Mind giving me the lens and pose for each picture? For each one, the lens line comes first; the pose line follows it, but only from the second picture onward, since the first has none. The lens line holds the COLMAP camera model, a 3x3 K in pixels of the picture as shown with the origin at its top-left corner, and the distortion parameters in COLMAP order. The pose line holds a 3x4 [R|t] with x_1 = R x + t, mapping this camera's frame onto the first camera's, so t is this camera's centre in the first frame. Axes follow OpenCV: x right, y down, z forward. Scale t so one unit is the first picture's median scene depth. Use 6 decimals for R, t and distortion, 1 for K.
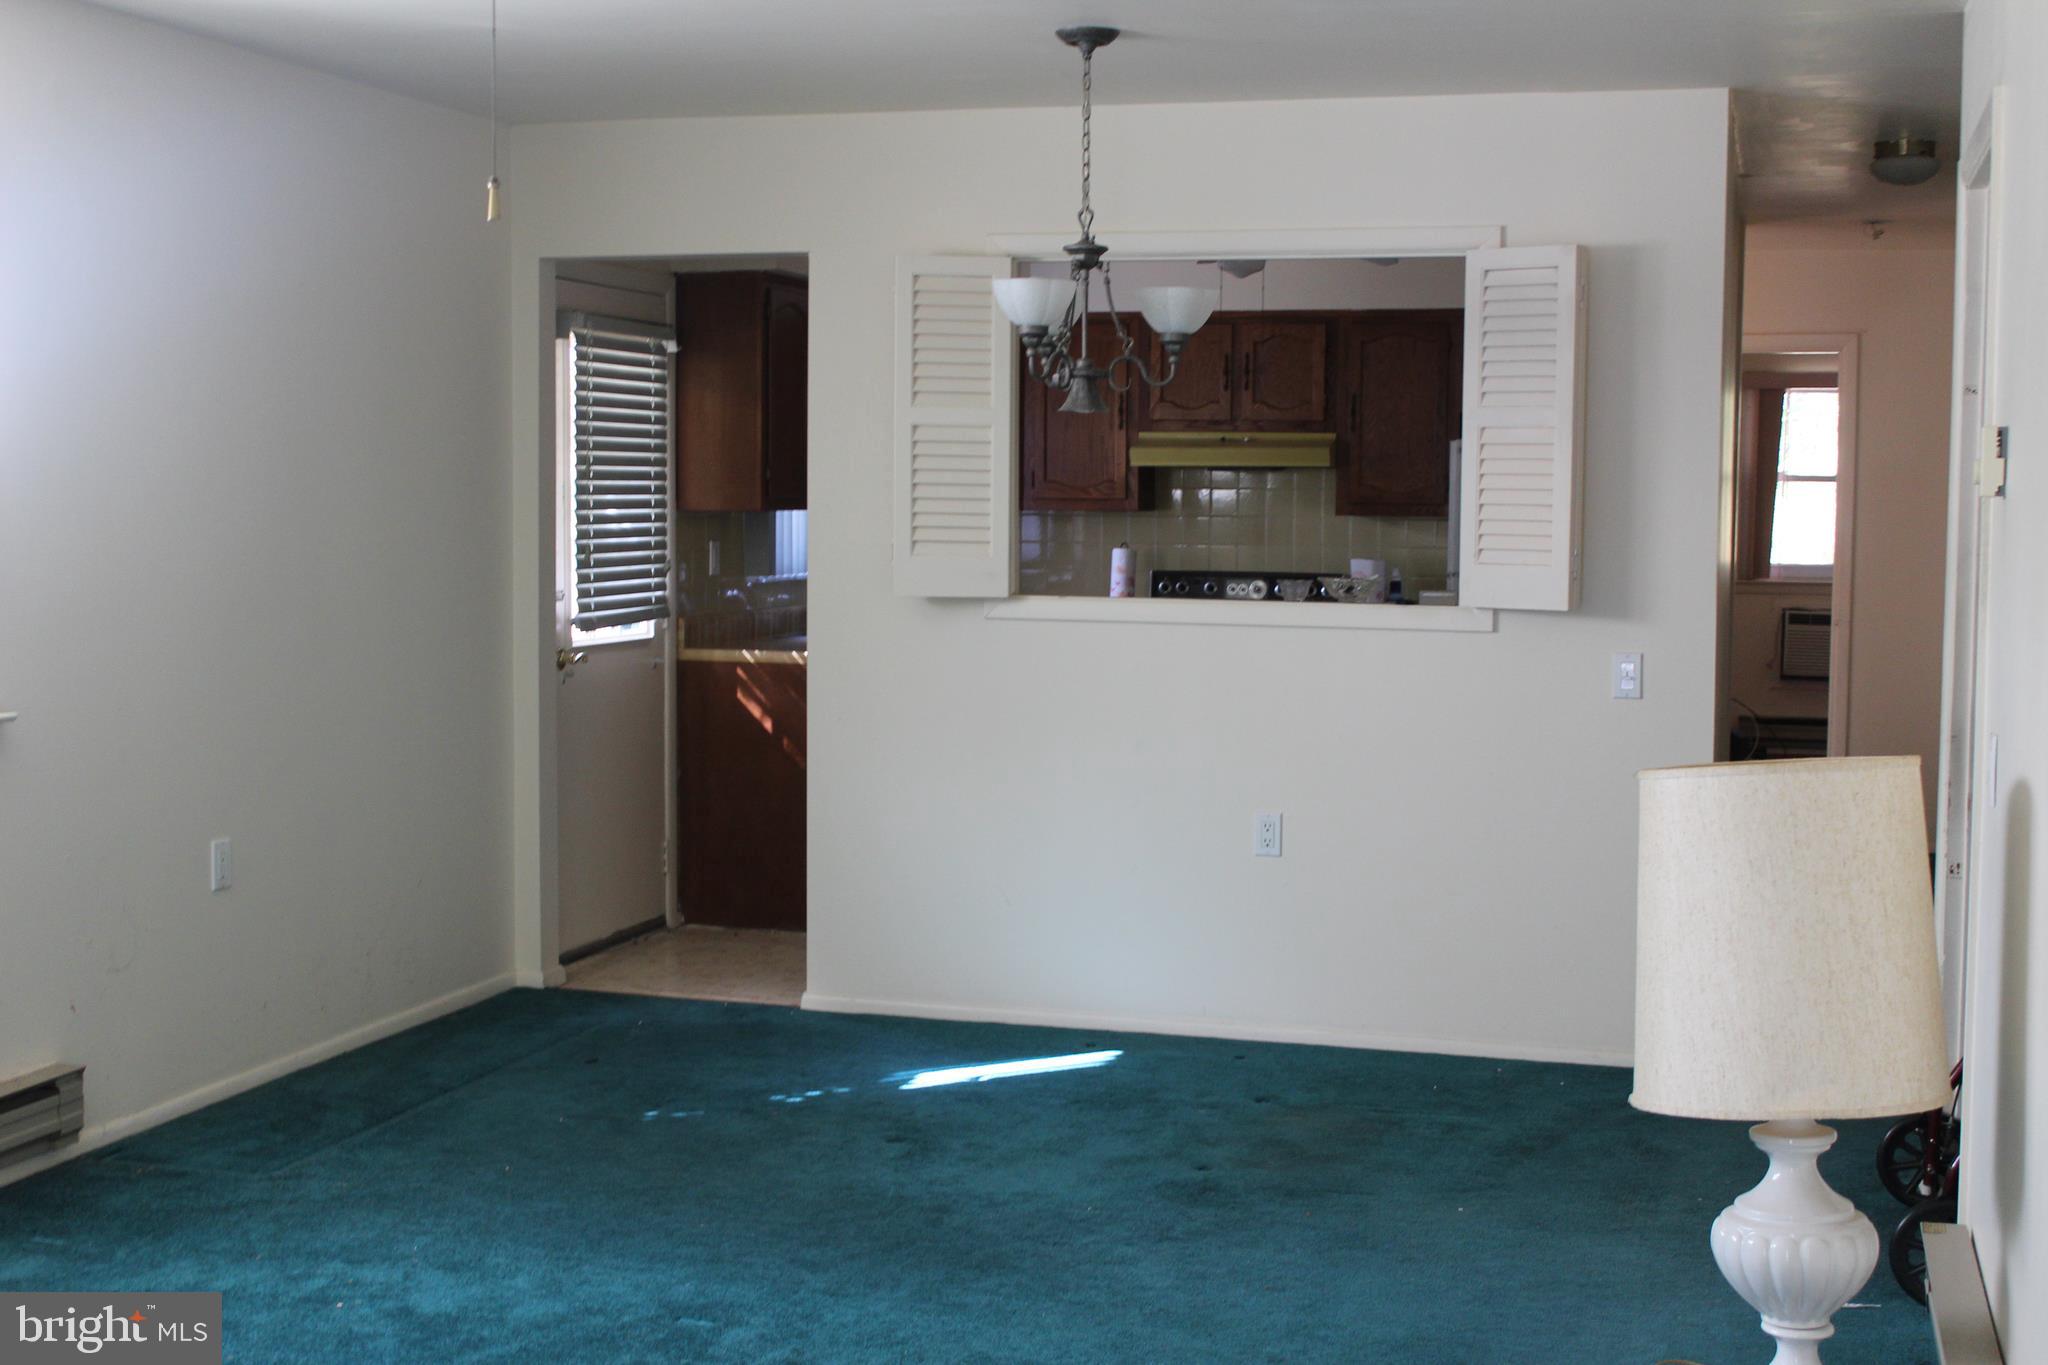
lens RADIAL K [[2544.8, 0, 1011.1], [0, 2544.8, 681.5], [0, 0, 1]] dist [-0.103975, 0.204198]
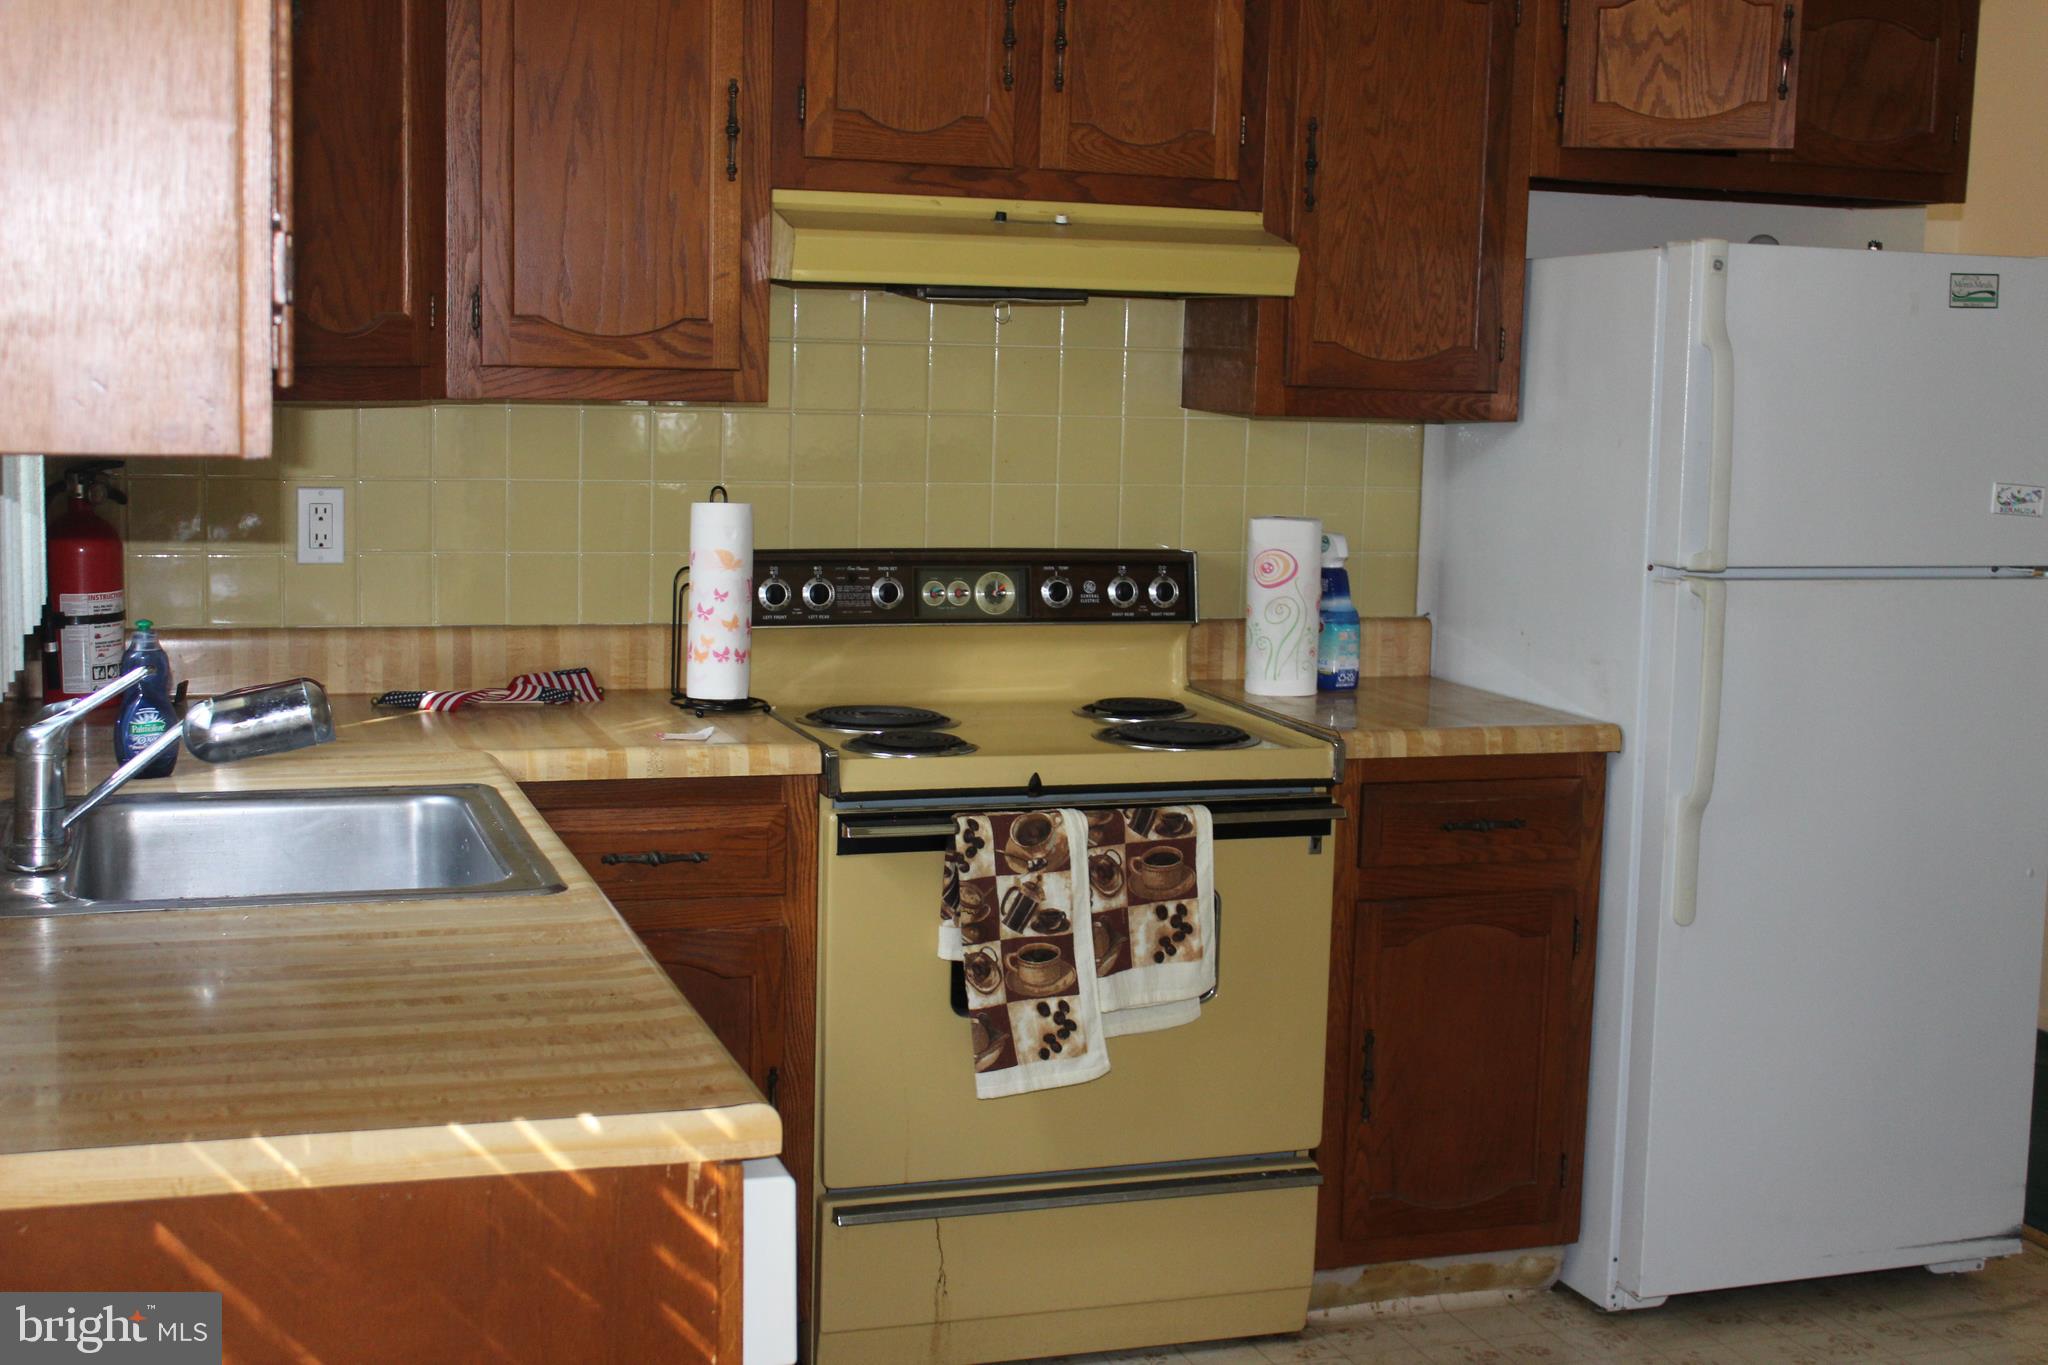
lens RADIAL K [[2544.8, 0, 1011.1], [0, 2544.8, 681.5], [0, 0, 1]] dist [-0.103975, 0.204198]
pose [[0.815149, -0.061952, 0.575928, -0.204478], [0.024848, 0.997089, 0.072086, -0.076535], [-0.578718, -0.044450, 0.814316, 0.988442]]
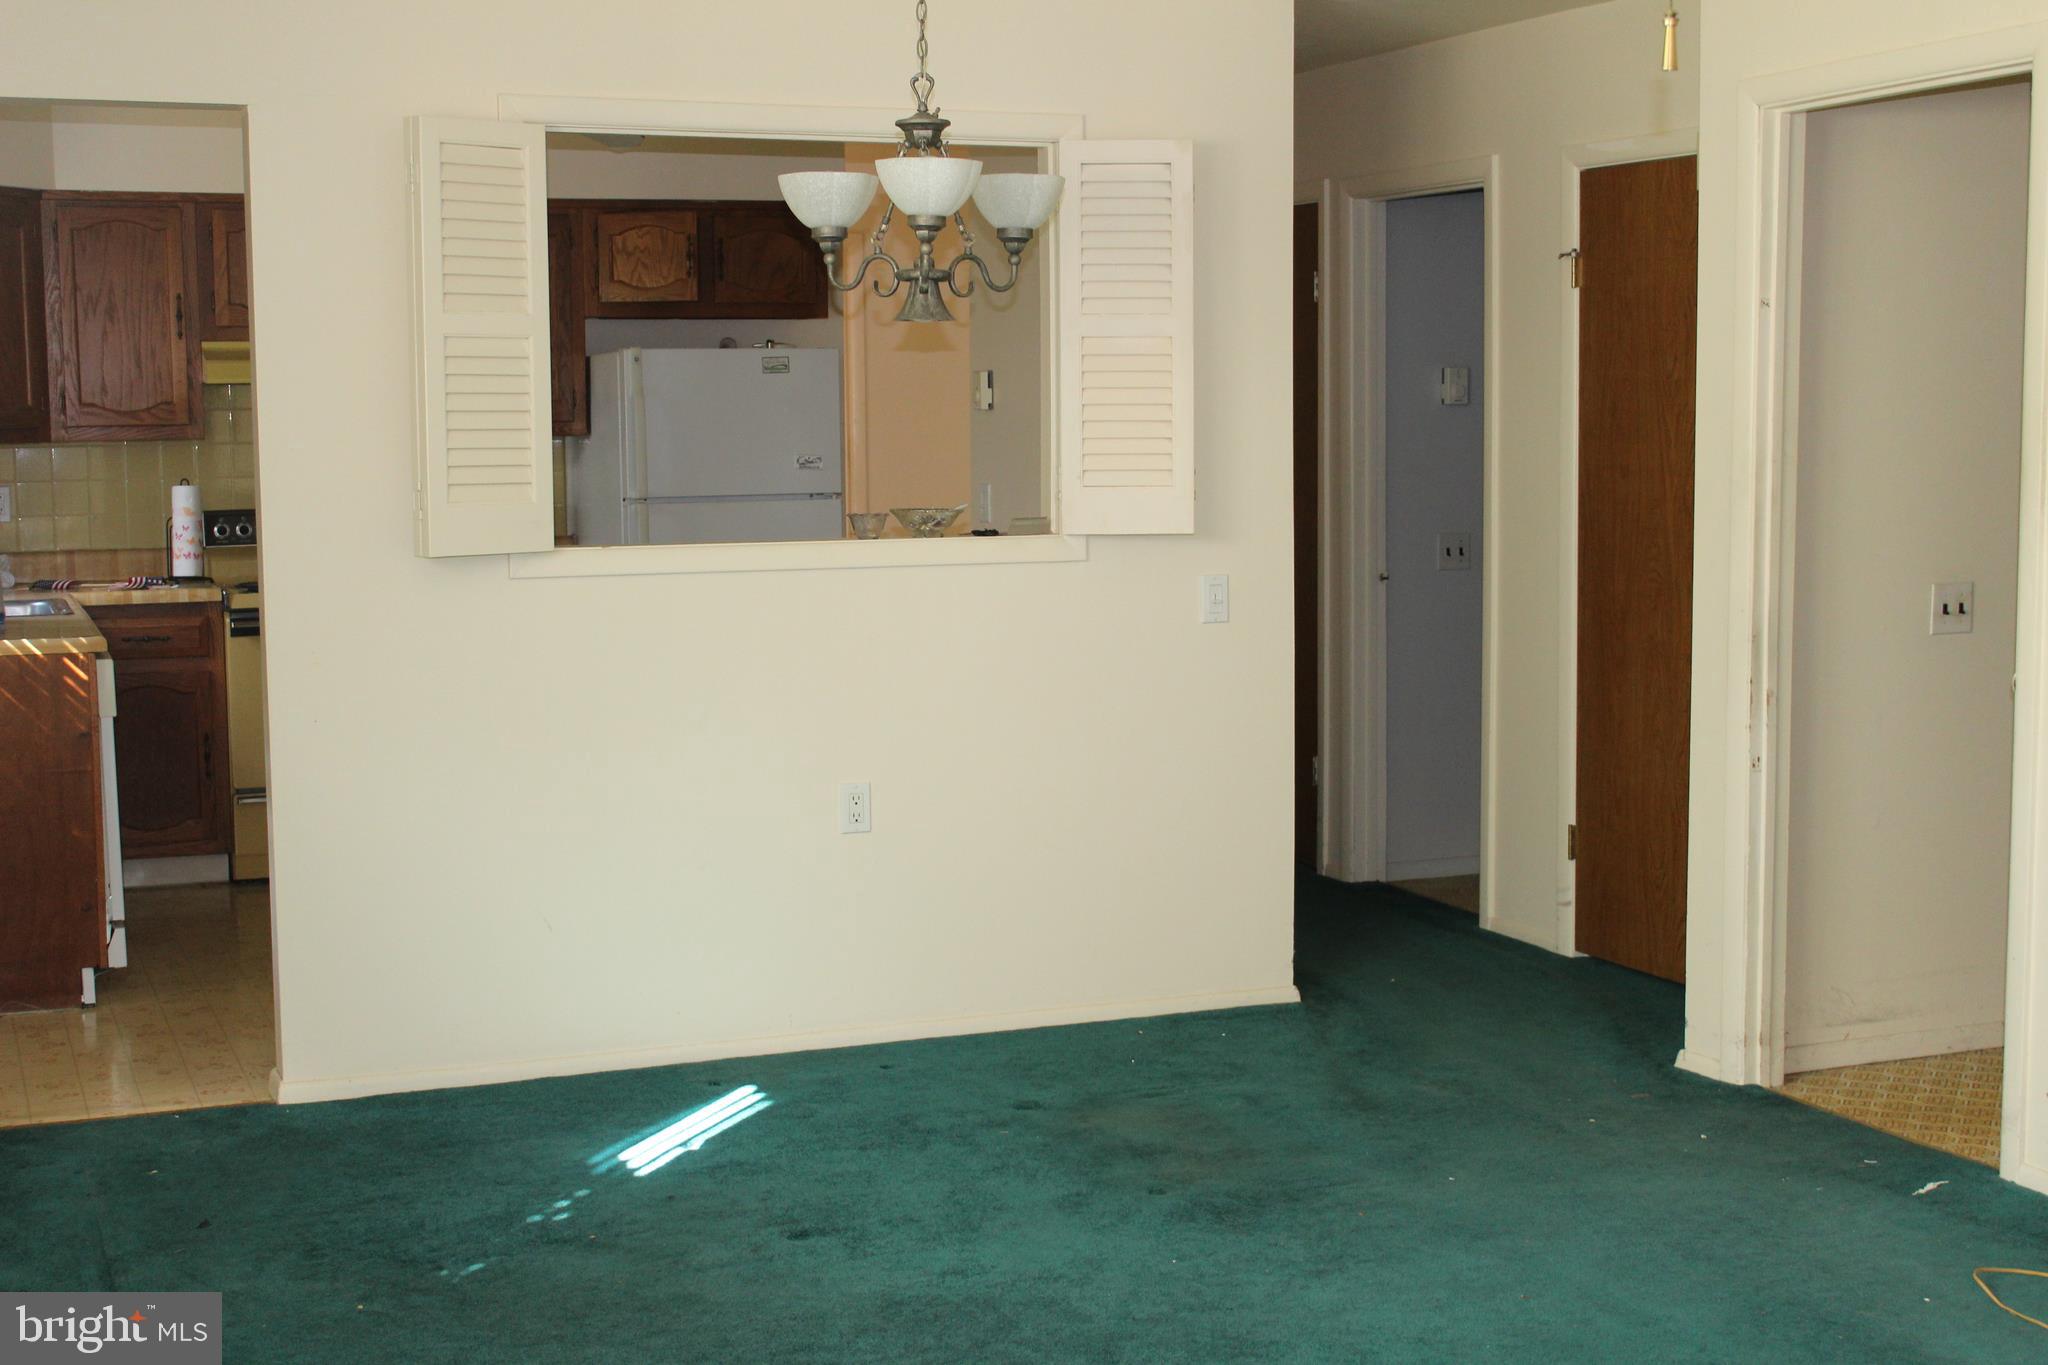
lens RADIAL K [[2668.9, 0, 1004.1], [0, 2668.9, 673.2], [0, 0, 1]] dist [-0.080315, 0.149065]
pose [[0.778596, -0.080183, 0.622382, -0.420641], [0.061691, 0.996779, 0.051242, -0.029120], [-0.624486, -0.001501, 0.781035, 0.256330]]
